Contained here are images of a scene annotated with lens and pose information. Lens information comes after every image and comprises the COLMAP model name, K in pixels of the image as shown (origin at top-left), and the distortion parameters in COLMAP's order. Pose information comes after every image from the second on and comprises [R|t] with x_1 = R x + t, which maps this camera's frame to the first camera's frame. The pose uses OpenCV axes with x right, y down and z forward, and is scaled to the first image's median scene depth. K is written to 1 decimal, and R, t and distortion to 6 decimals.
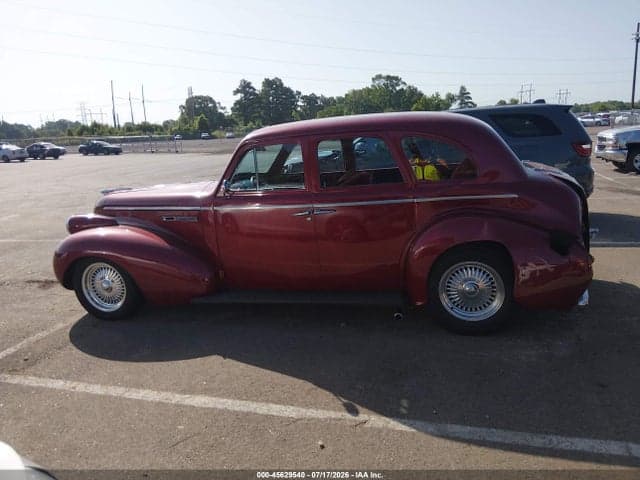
lens RADIAL K [[489.4, 0, 320.0], [0, 489.4, 234.8], [0, 0, 1]] dist [0.053655, -0.097909]
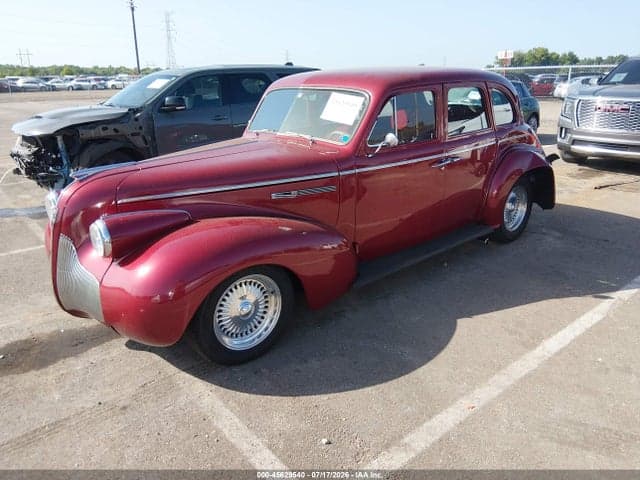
lens RADIAL K [[489.4, 0, 322.0], [0, 489.4, 236.4], [0, 0, 1]] dist [0.053655, -0.097909]
pose [[0.549568, -0.209052, 0.808871, -0.094776], [0.150947, 0.977099, 0.149973, -0.008015], [-0.821699, 0.039677, 0.568539, 0.058931]]
